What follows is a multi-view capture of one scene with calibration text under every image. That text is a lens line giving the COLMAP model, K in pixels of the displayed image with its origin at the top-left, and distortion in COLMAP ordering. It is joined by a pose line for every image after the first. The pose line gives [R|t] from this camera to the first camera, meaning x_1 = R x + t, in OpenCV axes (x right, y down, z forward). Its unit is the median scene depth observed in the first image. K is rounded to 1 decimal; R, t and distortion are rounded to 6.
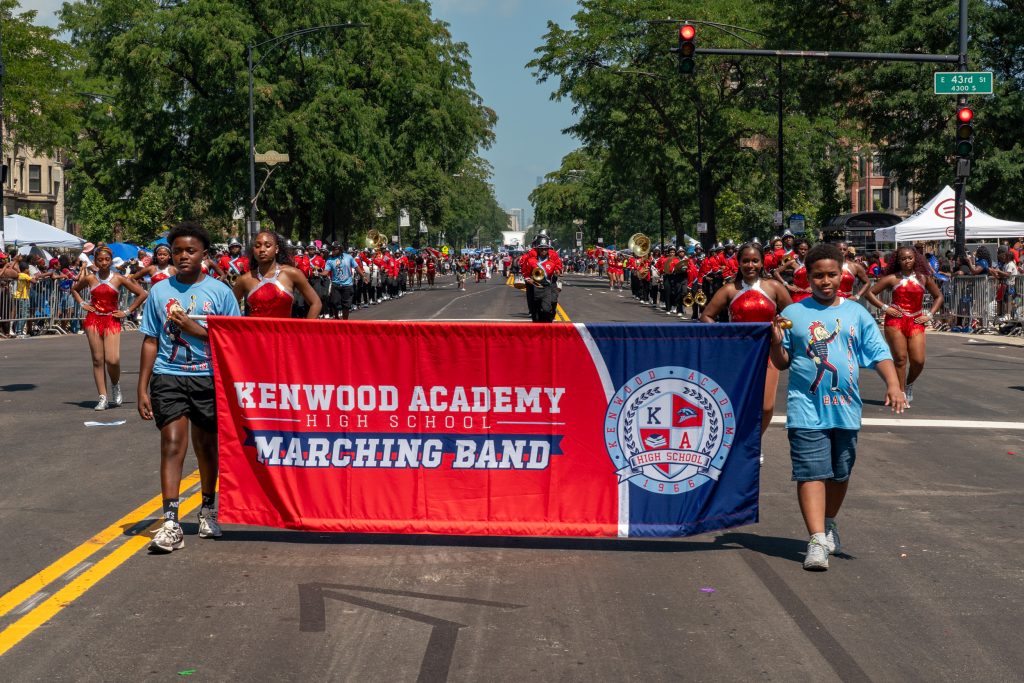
lens RADIAL K [[1778.8, 0, 512.0], [0, 1778.8, 341.5], [0, 0, 1]] dist [0.014208, -0.112016]
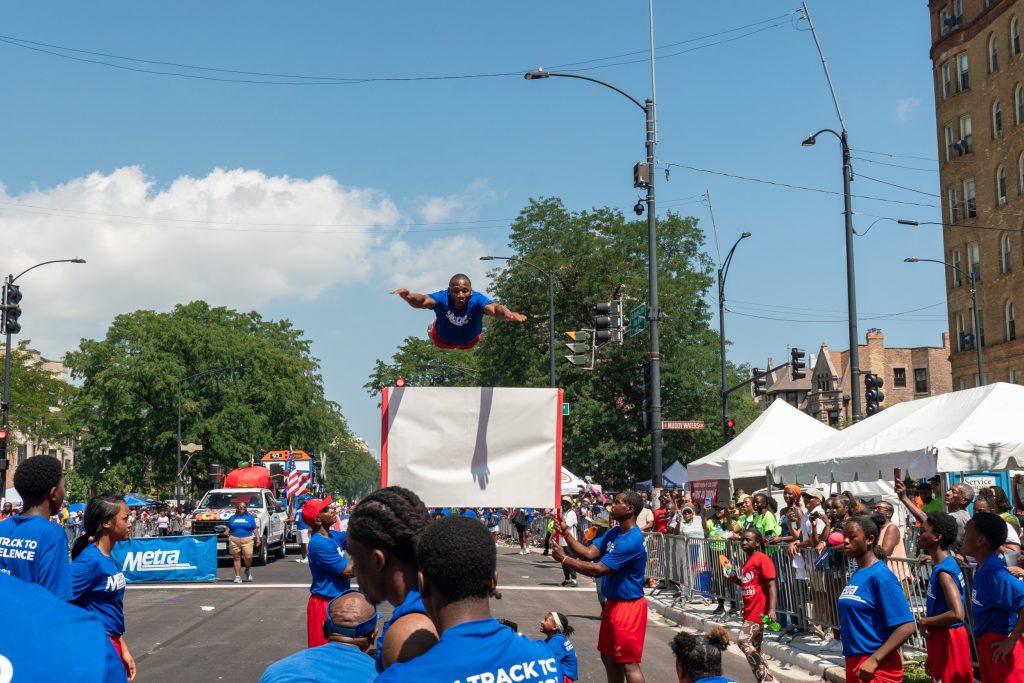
lens RADIAL K [[1225.0, 0, 512.0], [0, 1225.0, 341.5], [0, 0, 1]] dist [-0.001732, 0.002071]
pose [[0.996099, -0.002132, 0.088216, 0.050994], [0.017853, 0.983903, -0.177812, 0.004679], [-0.086416, 0.178693, 0.980103, -0.121400]]
